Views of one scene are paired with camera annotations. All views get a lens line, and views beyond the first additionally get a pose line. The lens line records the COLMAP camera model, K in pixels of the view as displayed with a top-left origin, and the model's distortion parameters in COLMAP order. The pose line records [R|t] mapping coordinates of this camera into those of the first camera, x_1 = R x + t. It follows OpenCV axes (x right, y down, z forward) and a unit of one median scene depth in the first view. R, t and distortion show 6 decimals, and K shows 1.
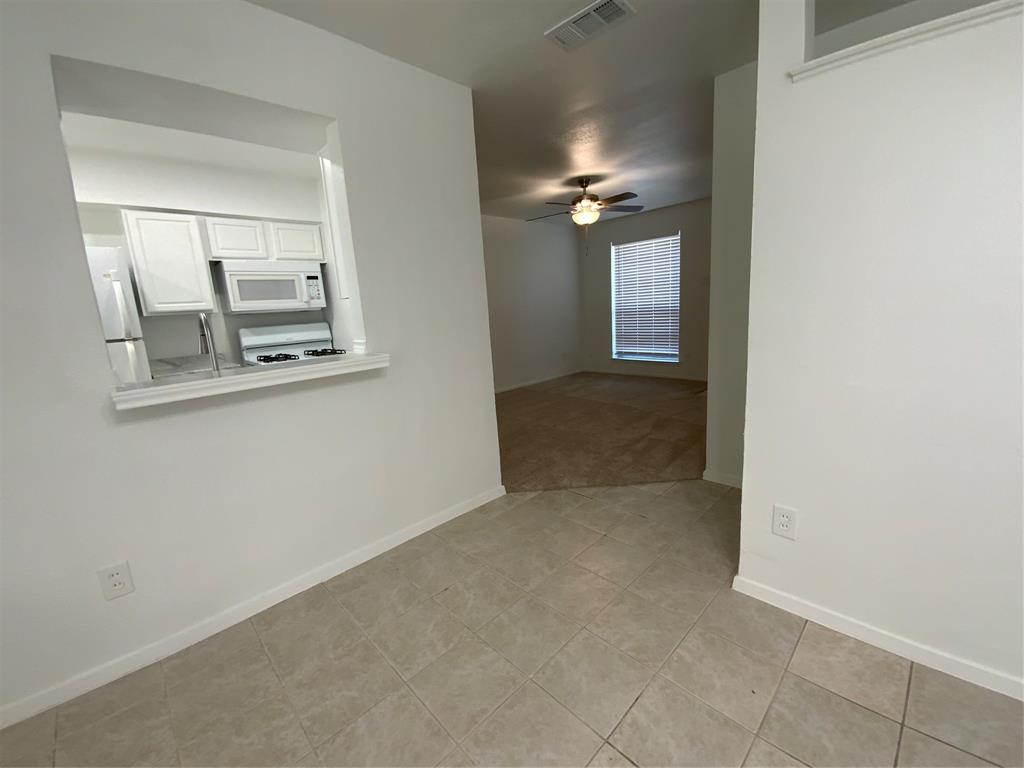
lens RADIAL K [[412.1, 0, 510.7], [0, 412.1, 379.5], [0, 0, 1]] dist [-0.001257, -0.000166]
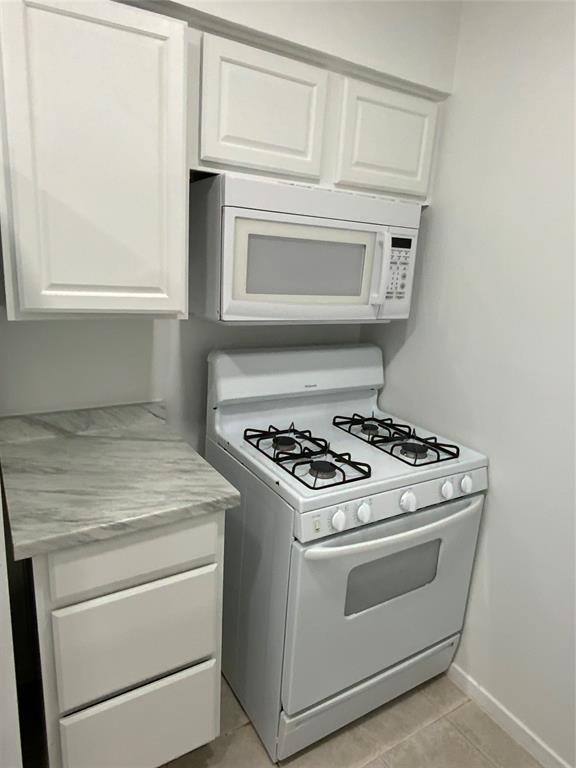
lens RADIAL K [[491.4, 0, 288.9], [0, 491.4, 385.0], [0, 0, 1]] dist [0.081322, -0.122596]
pose [[0.967248, 0.176696, -0.182236, -0.521660], [-0.163510, 0.982862, 0.085127, -0.153372], [0.194154, -0.052541, 0.979563, 0.573541]]
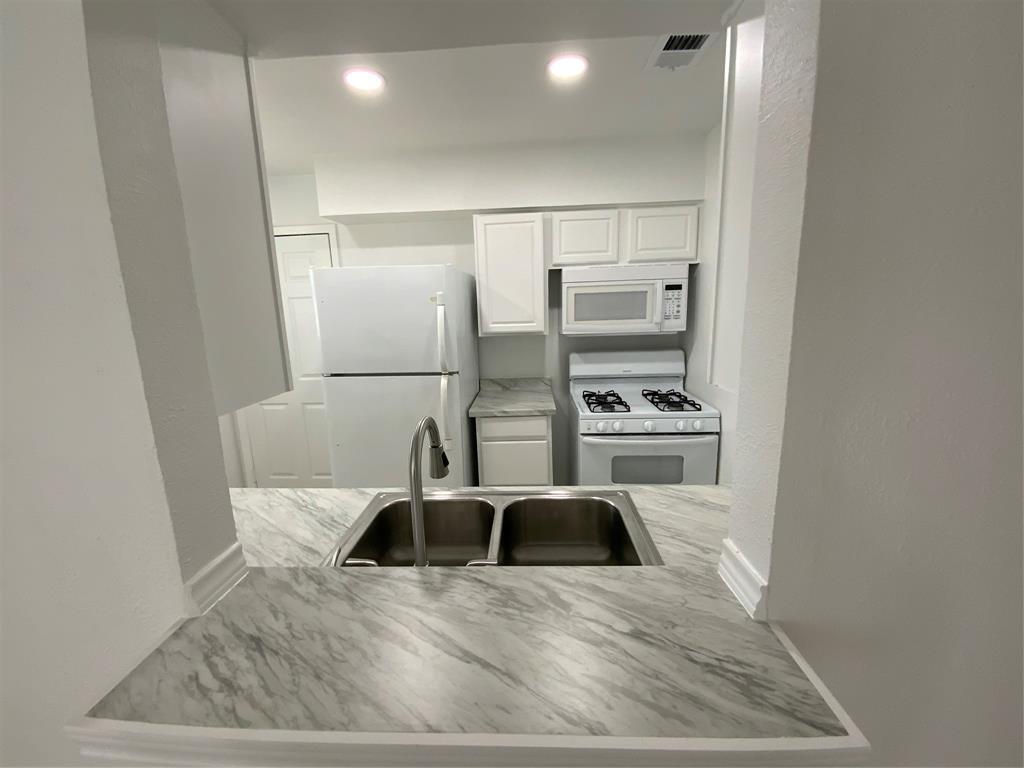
lens RADIAL K [[415.1, 0, 507.4], [0, 415.1, 384.2], [0, 0, 1]] dist [0.026423, -0.000099]
pose [[0.677561, 0.183078, -0.712316, -0.169058], [-0.143470, 0.982817, 0.116132, -0.146295], [0.721337, 0.023510, 0.692185, 0.376958]]
